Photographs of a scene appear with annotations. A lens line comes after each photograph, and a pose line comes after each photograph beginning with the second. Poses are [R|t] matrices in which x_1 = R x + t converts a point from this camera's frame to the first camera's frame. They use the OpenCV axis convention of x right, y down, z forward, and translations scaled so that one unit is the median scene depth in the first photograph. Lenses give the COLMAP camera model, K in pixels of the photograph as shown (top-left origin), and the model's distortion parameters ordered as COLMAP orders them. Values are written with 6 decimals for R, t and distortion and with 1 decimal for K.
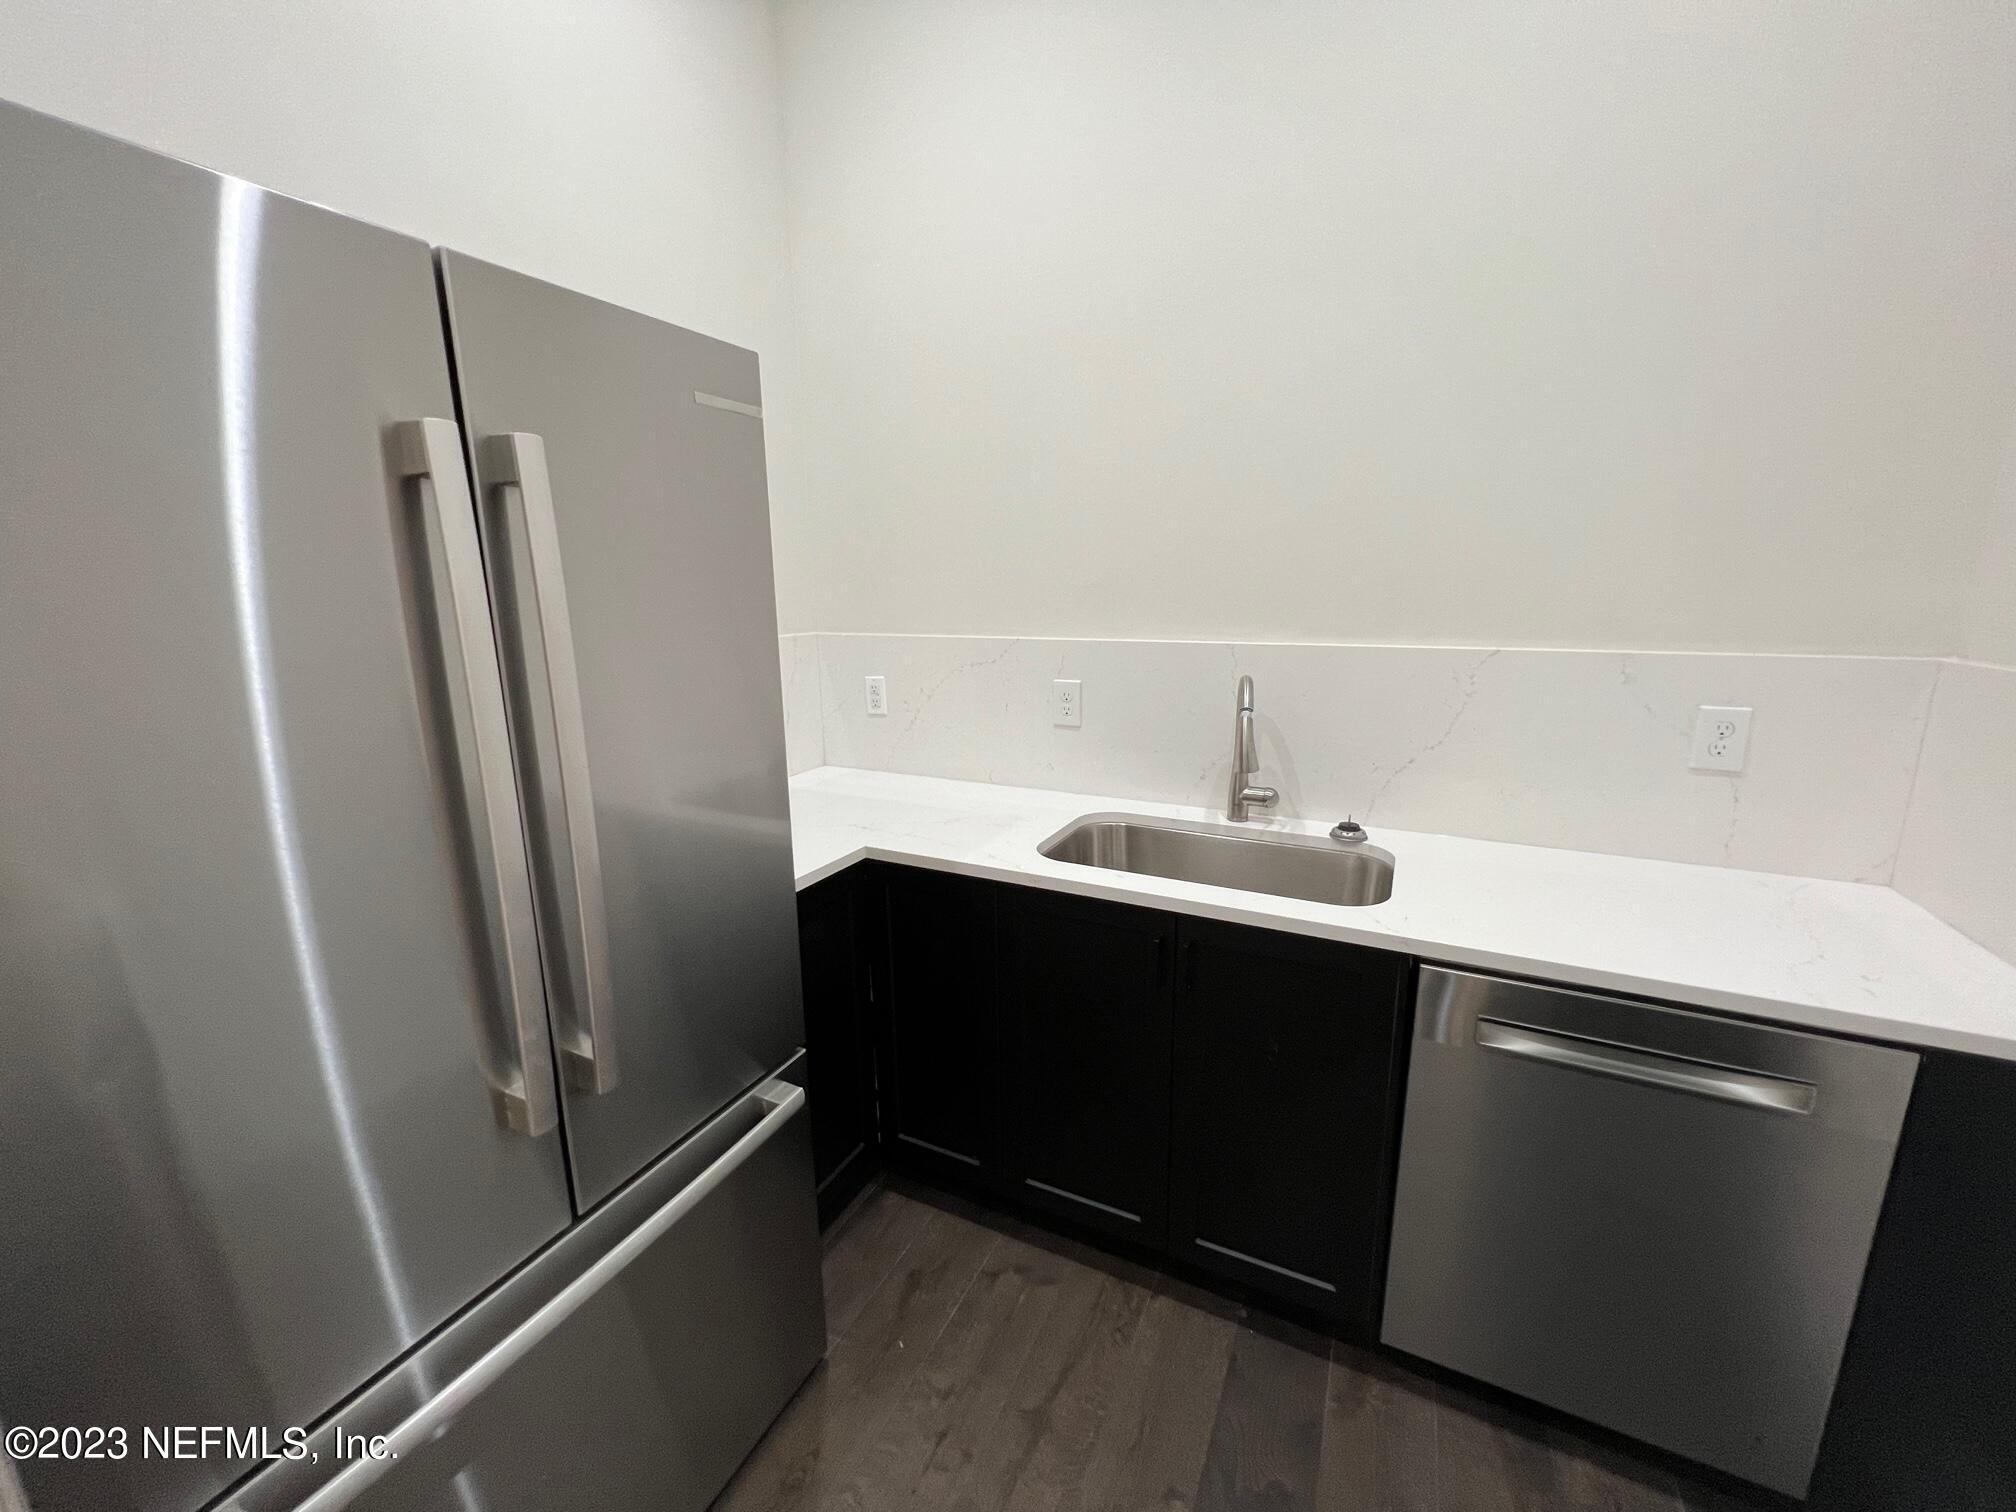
lens RADIAL K [[805.8, 0, 1004.5], [0, 805.8, 753.3], [0, 0, 1]] dist [0.000625, 0.000013]
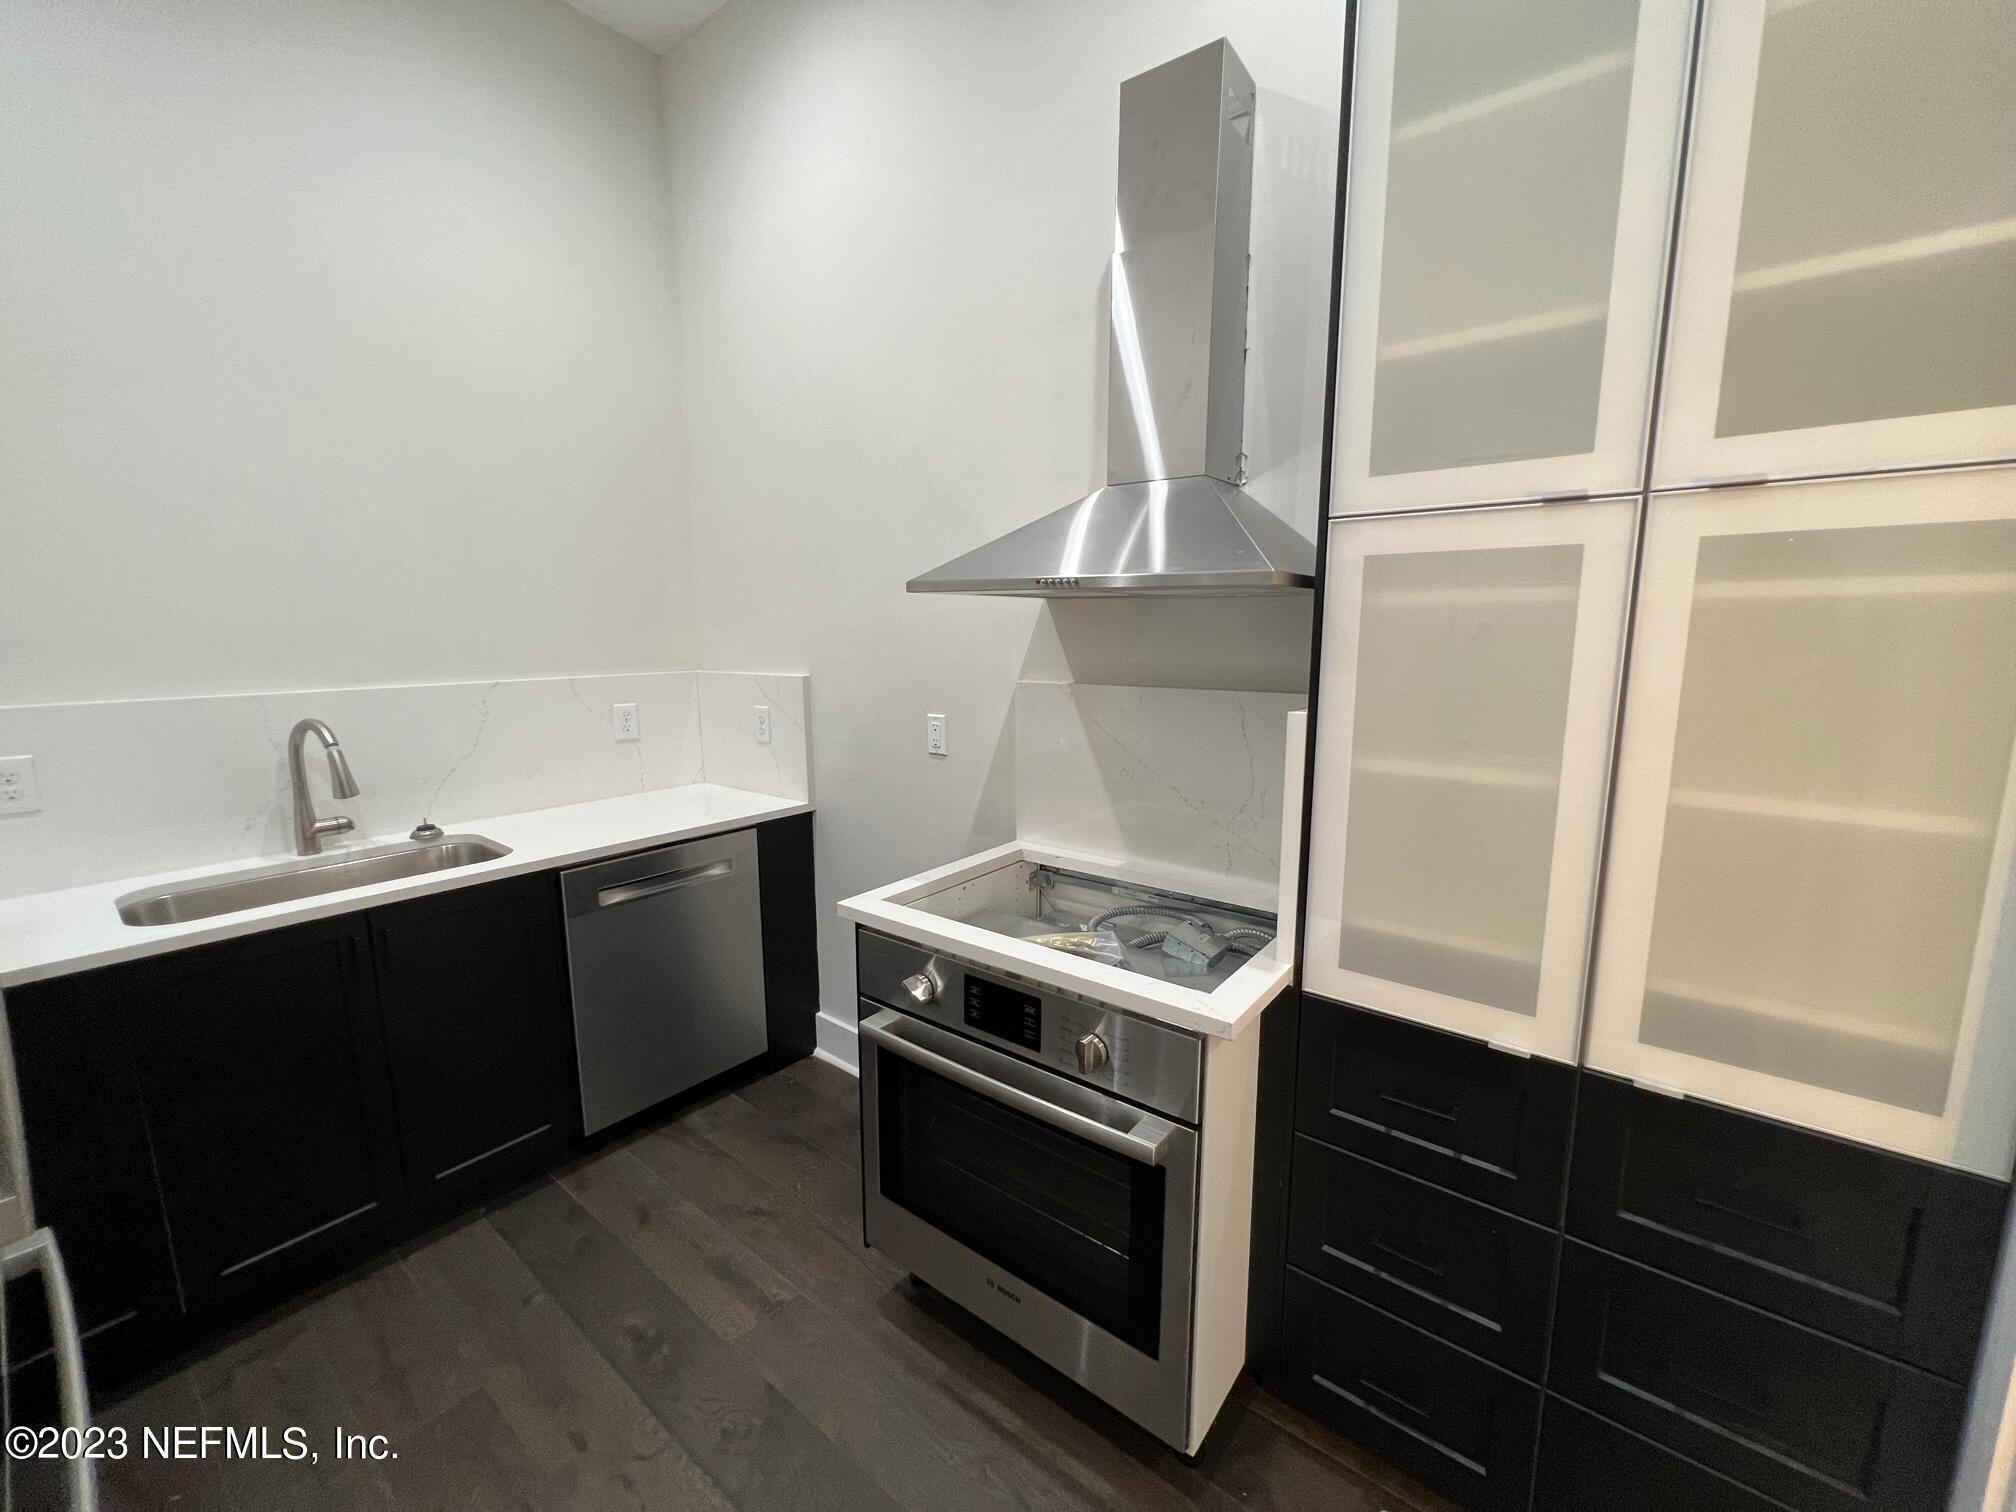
lens RADIAL K [[805.8, 0, 1007.8], [0, 805.8, 756.1], [0, 0, 1]] dist [0.000625, 0.000013]
pose [[0.205748, -0.146343, 0.967601, -0.629007], [0.208461, 0.972616, 0.102774, 0.045097], [-0.956144, 0.180561, 0.230621, -0.196006]]
